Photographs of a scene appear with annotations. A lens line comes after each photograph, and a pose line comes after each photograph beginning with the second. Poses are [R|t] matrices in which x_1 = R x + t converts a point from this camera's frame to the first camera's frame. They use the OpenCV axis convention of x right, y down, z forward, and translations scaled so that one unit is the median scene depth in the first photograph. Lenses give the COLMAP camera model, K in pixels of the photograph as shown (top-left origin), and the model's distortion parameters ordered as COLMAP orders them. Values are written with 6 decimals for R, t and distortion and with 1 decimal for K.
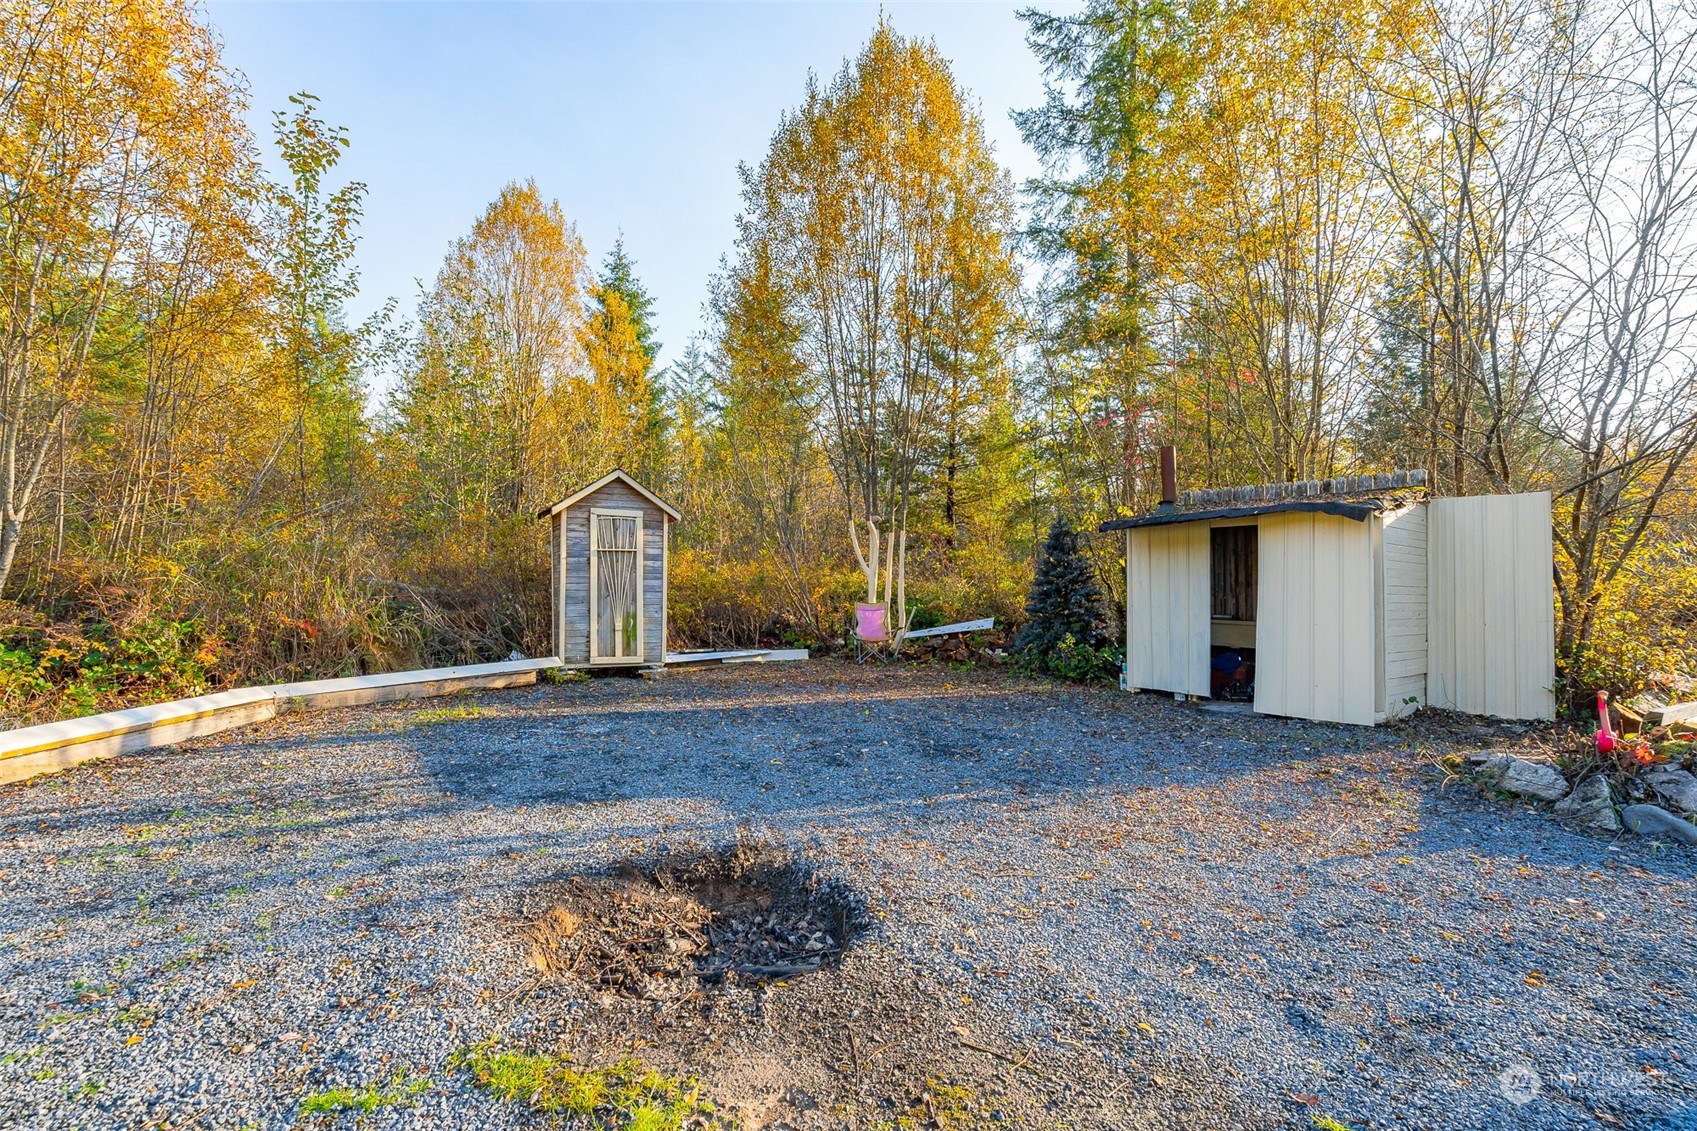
lens RADIAL K [[790.9, 0, 848.5], [0, 790.9, 565.5], [0, 0, 1]] dist [0.000124, 0.000006]
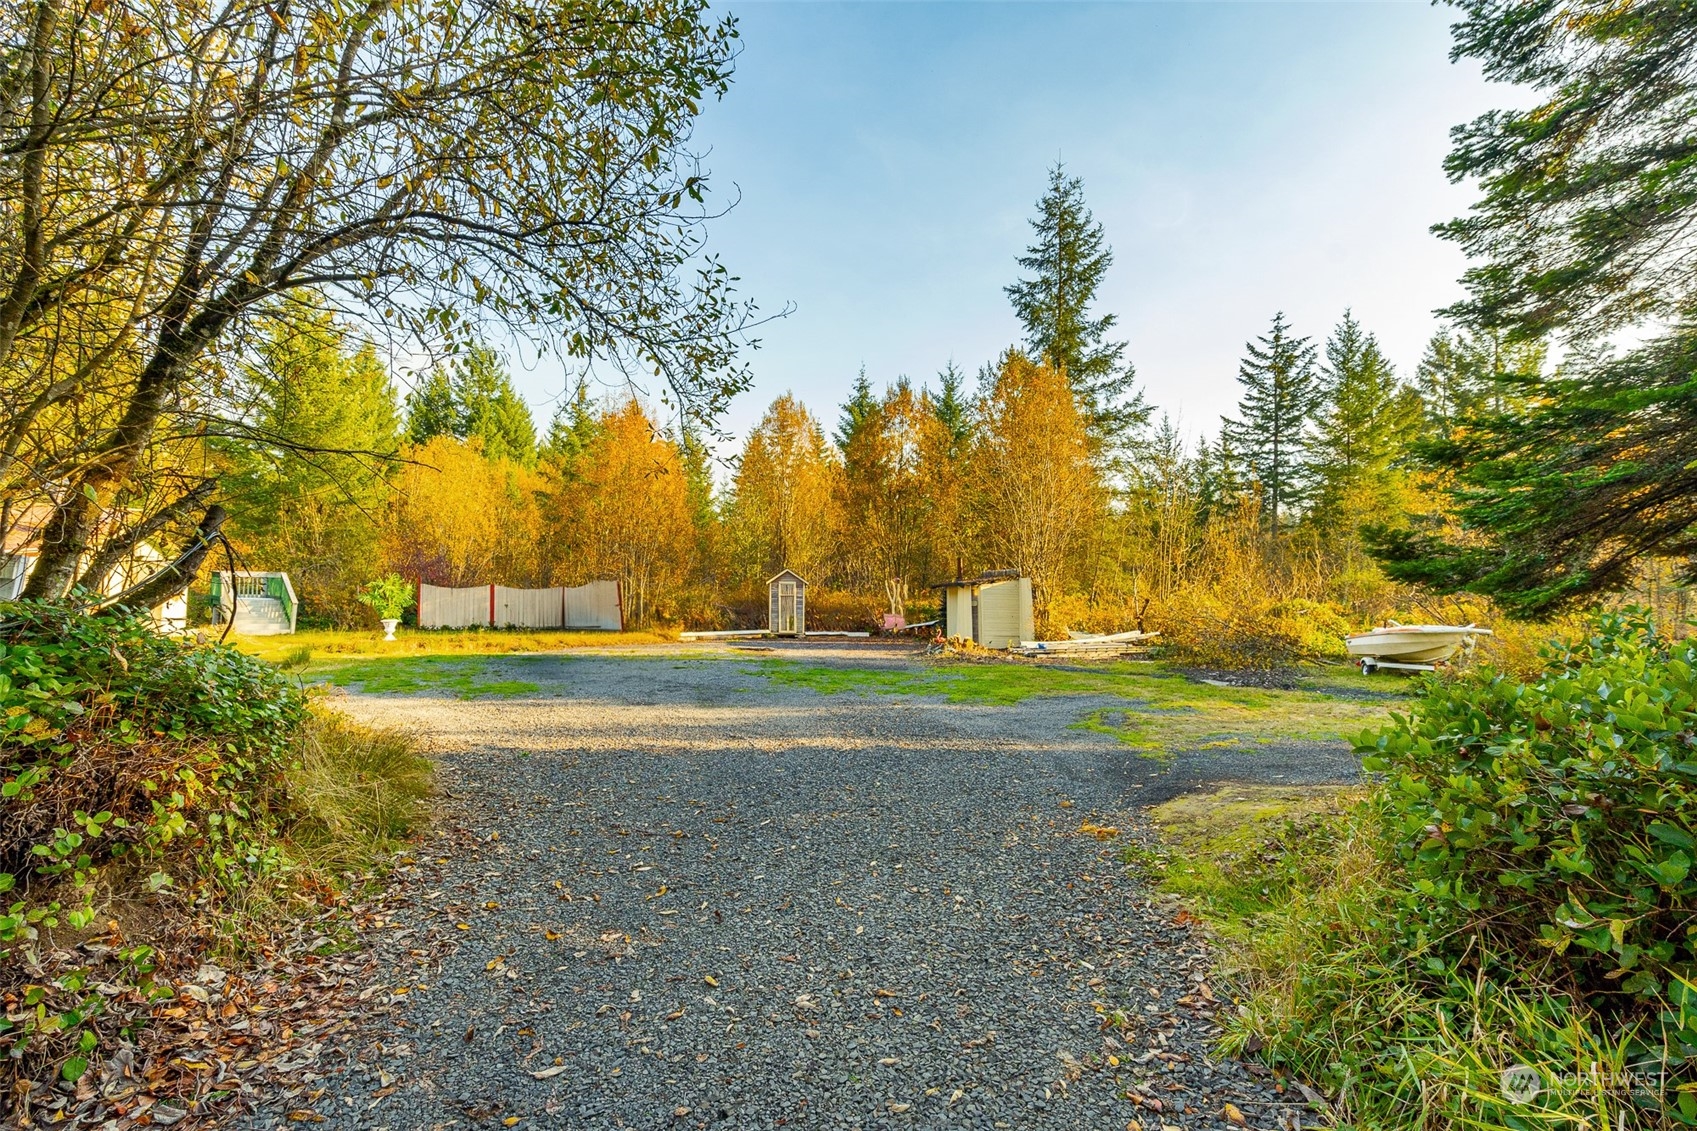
lens RADIAL K [[790.9, 0, 848.5], [0, 790.9, 565.5], [0, 0, 1]] dist [0.000124, 0.000006]
pose [[0.931344, -0.017068, -0.363741, 1.018065], [0.005964, 0.999482, -0.031629, -0.036118], [0.364093, 0.027288, 0.930963, -1.716546]]
